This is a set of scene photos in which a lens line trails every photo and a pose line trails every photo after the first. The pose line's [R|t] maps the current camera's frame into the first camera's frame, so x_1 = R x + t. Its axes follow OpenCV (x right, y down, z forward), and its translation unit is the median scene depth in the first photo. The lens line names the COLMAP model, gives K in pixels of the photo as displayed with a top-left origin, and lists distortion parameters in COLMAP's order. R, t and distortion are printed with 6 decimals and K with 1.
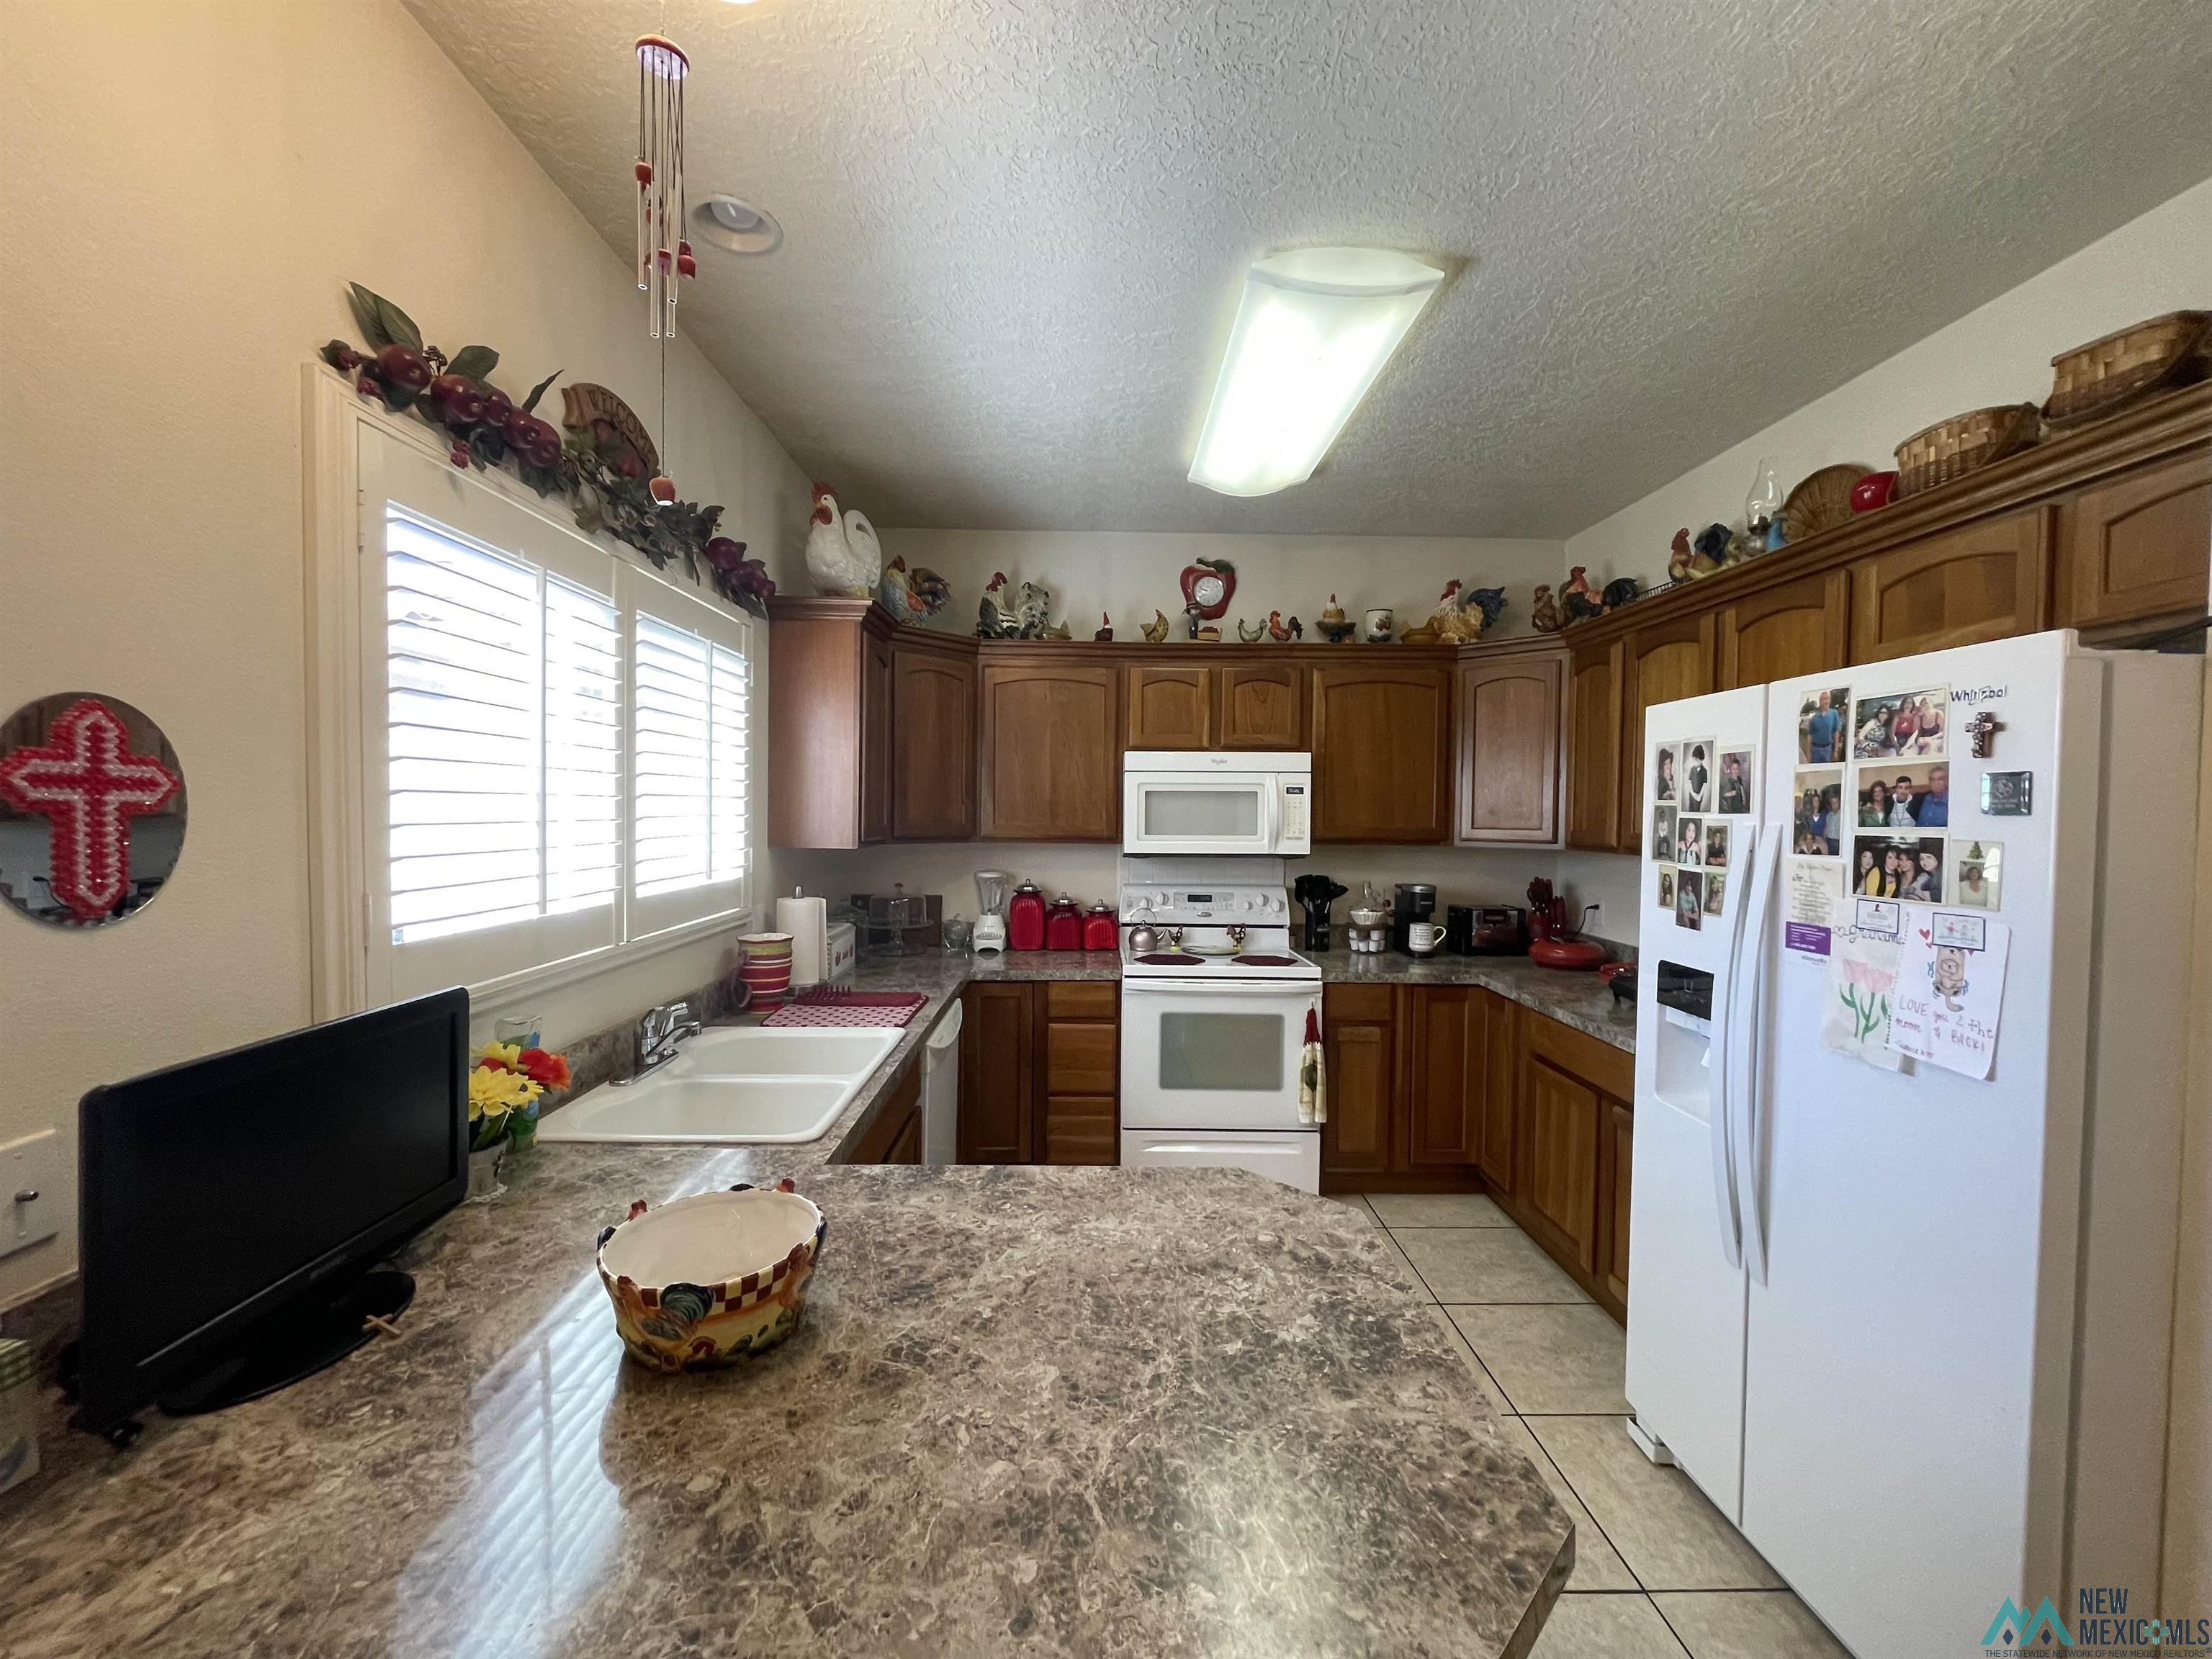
lens RADIAL K [[892.3, 0, 1100.0], [0, 892.3, 836.9], [0, 0, 1]] dist [0.001991, -0.000369]
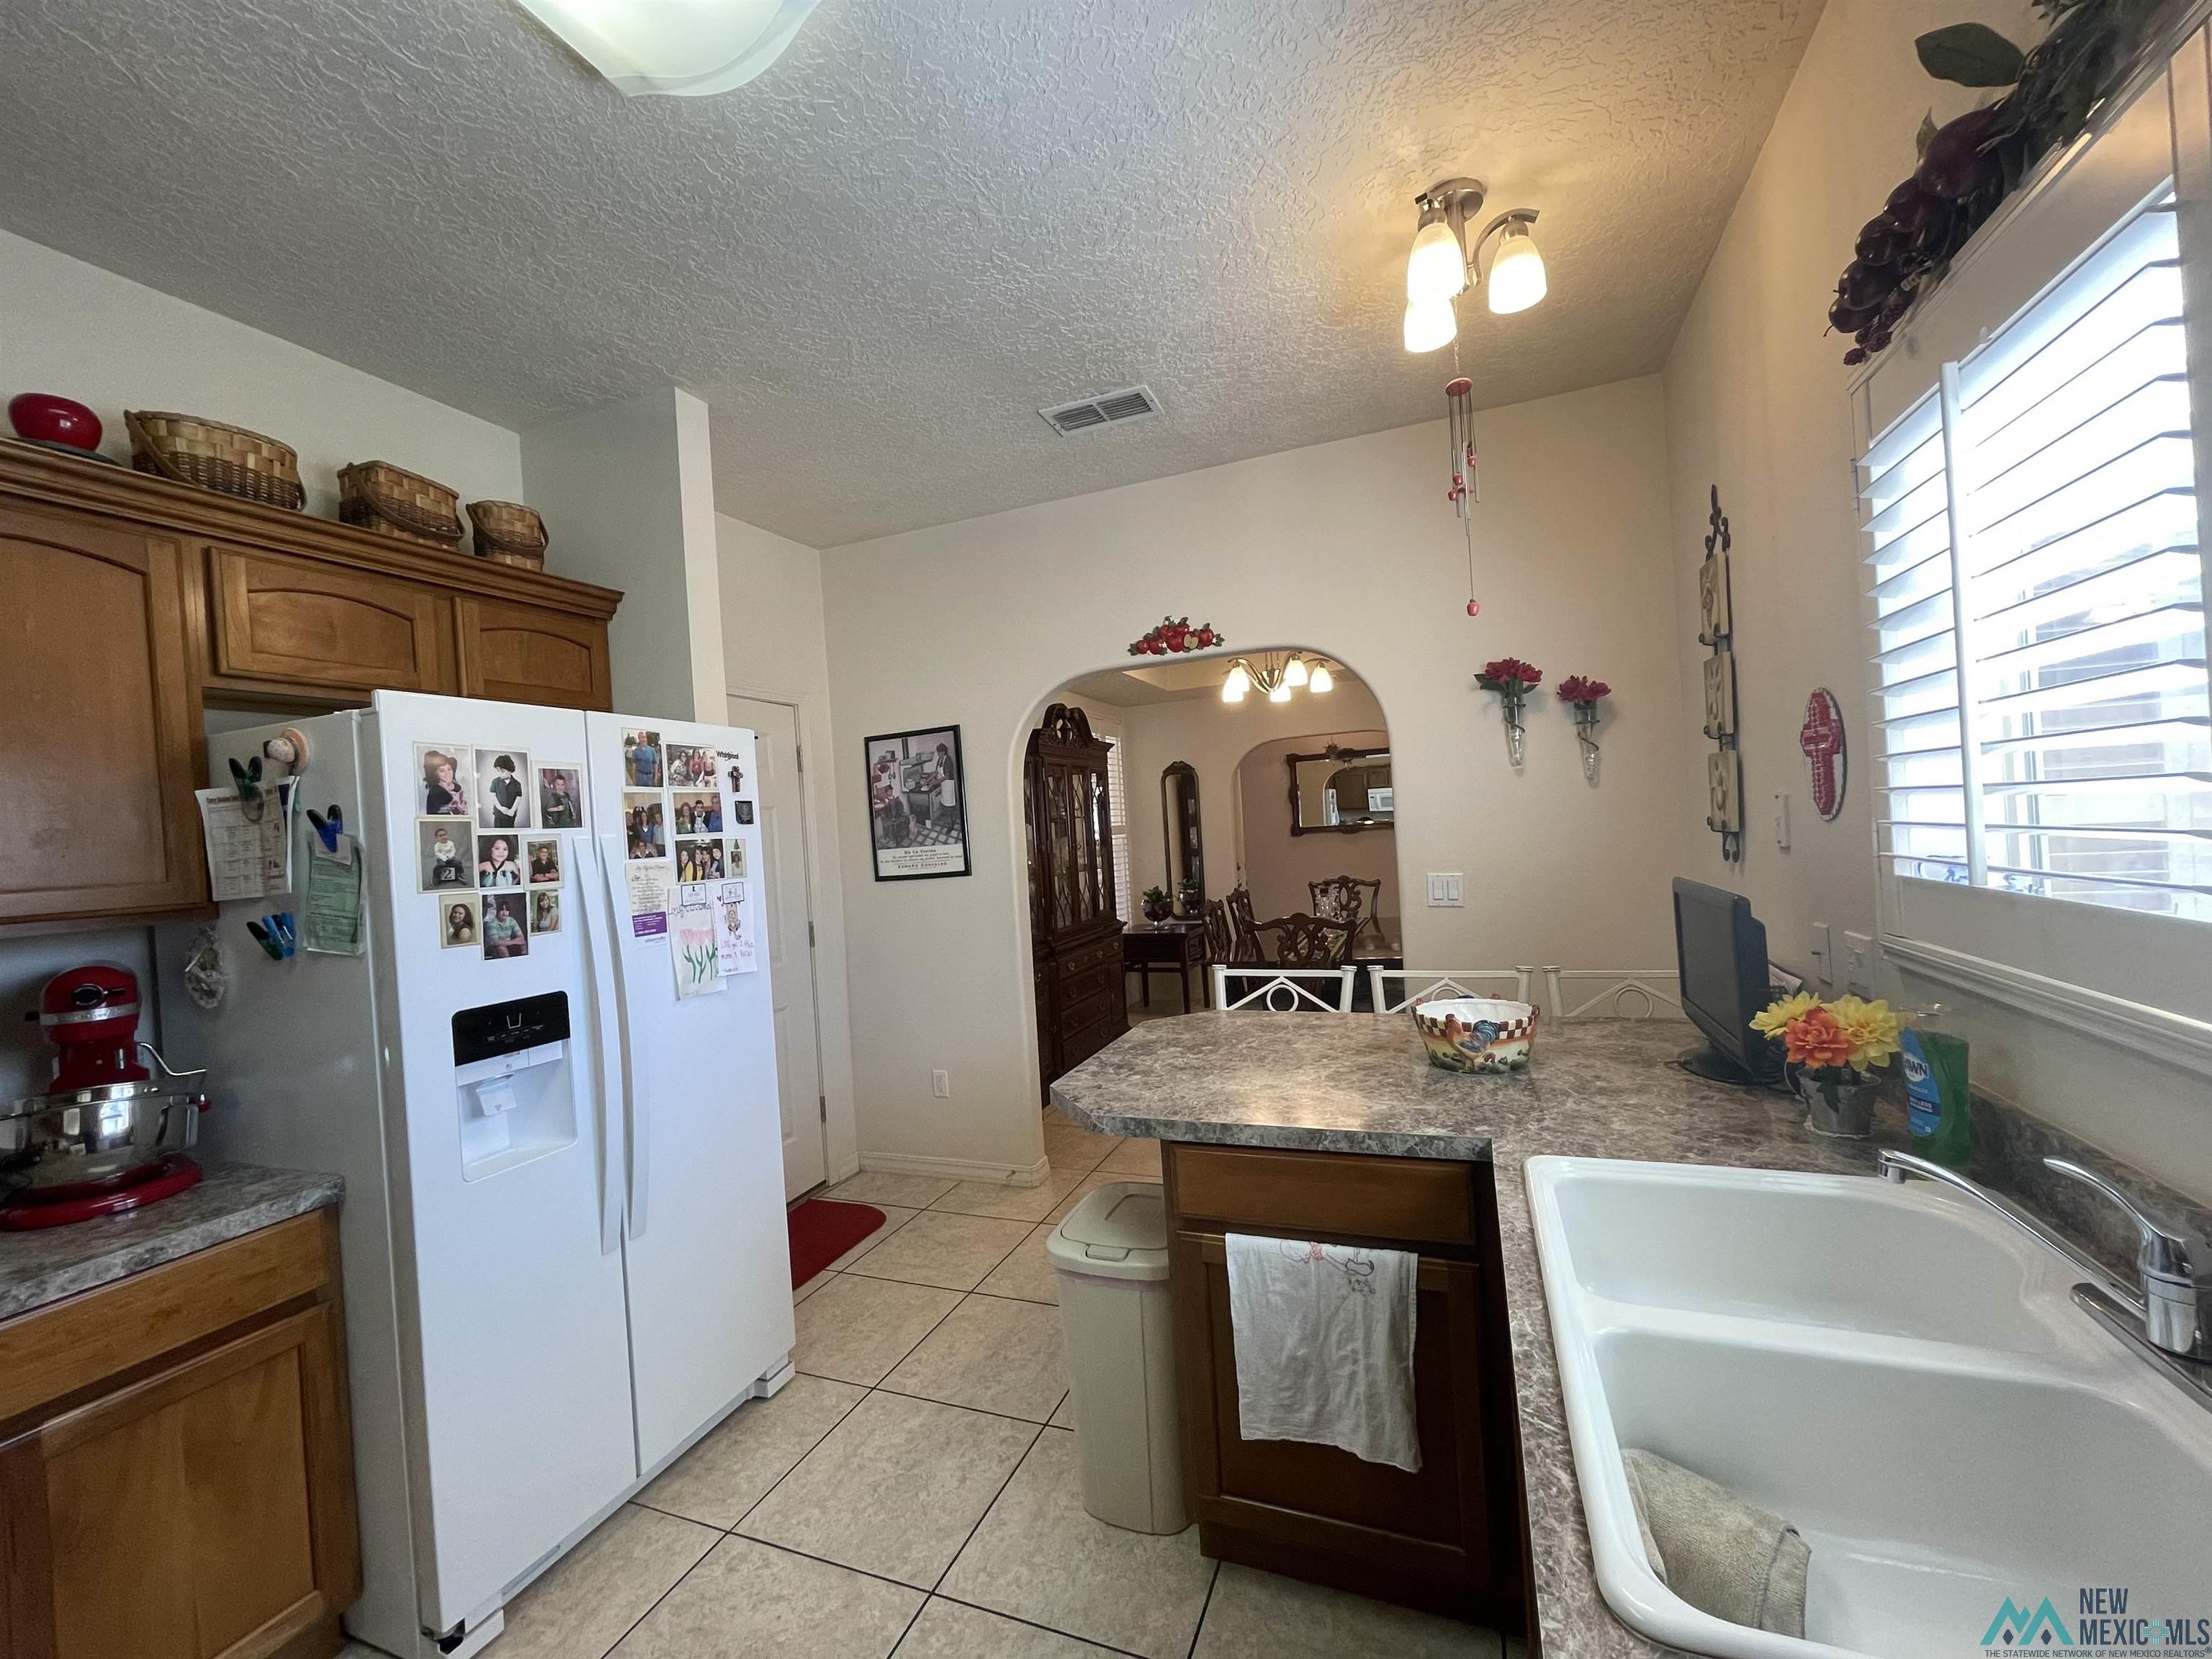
lens RADIAL K [[892.3, 0, 1113.2], [0, 892.3, 839.8], [0, 0, 1]] dist [0.001991, -0.000369]
pose [[-0.925486, 0.045217, 0.376072, -0.290743], [0.066225, 0.996873, 0.043117, -0.016540], [-0.372946, 0.064810, -0.925587, 1.893857]]
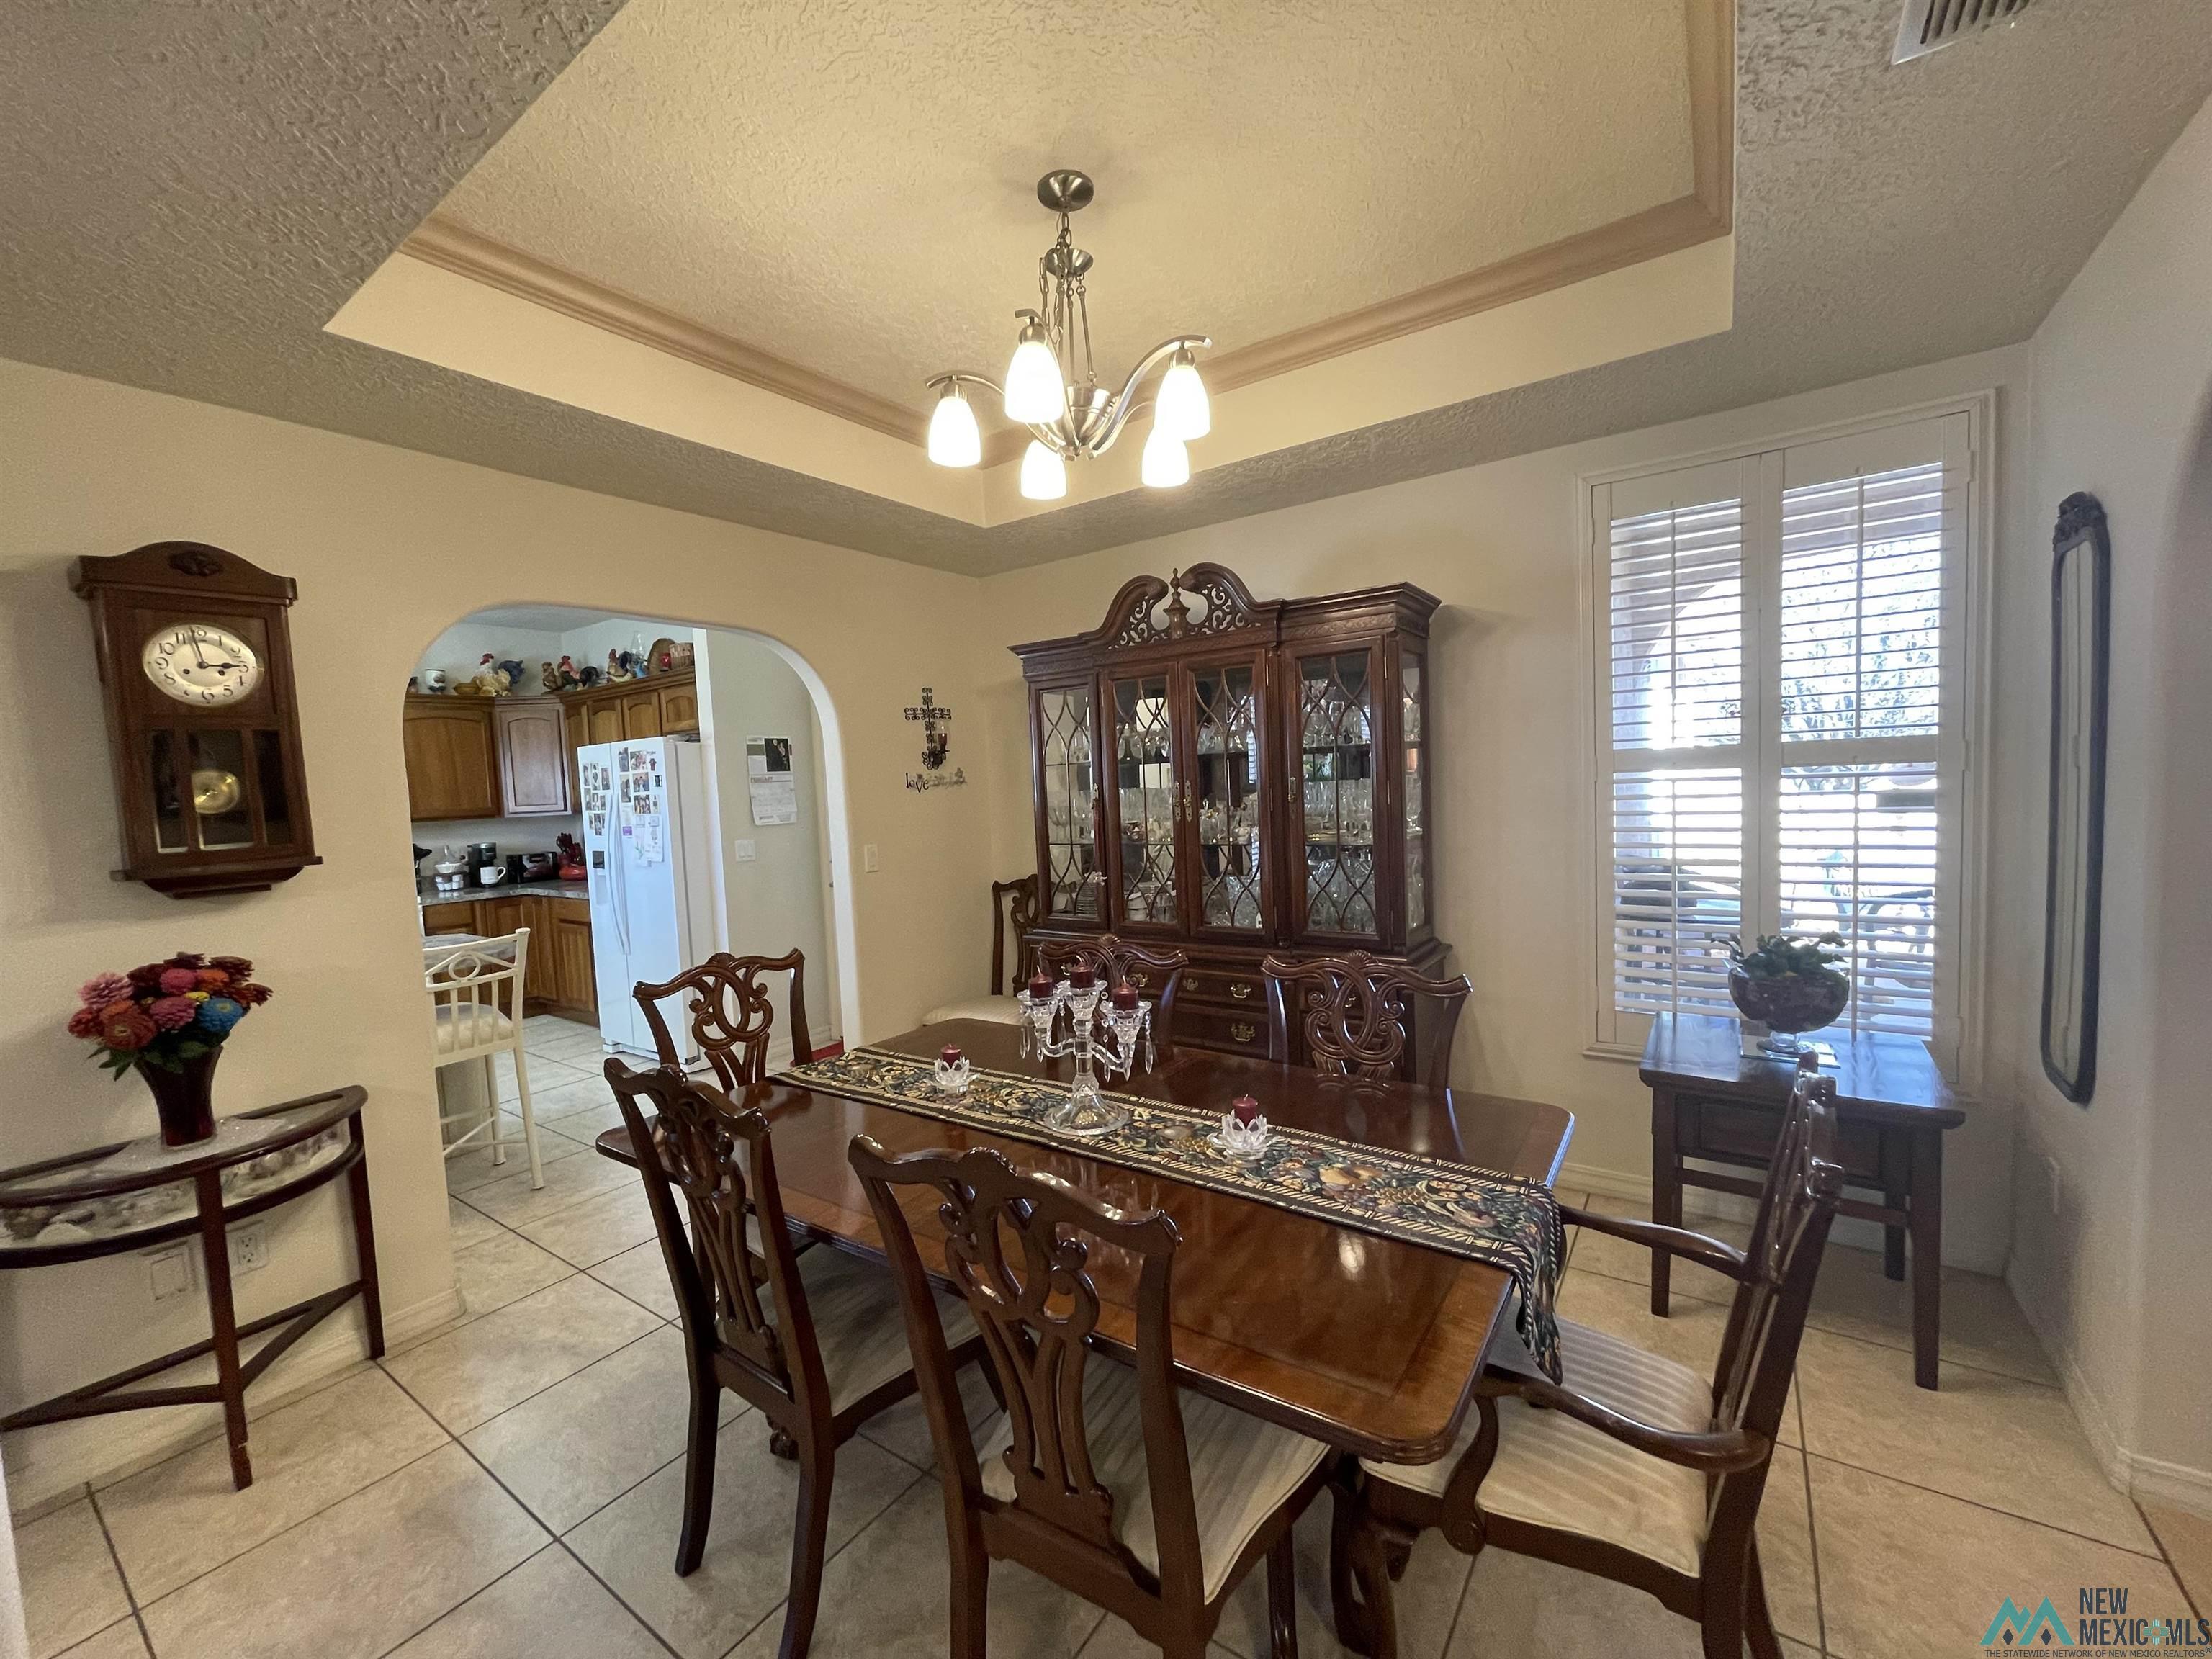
lens RADIAL K [[892.3, 0, 1096.7], [0, 892.3, 841.0], [0, 0, 1]] dist [0.001991, -0.000369]
pose [[0.592259, -0.088854, 0.800833, -0.654872], [0.073482, 0.995716, 0.056132, 0.093973], [-0.802390, 0.025602, 0.596251, -1.996112]]
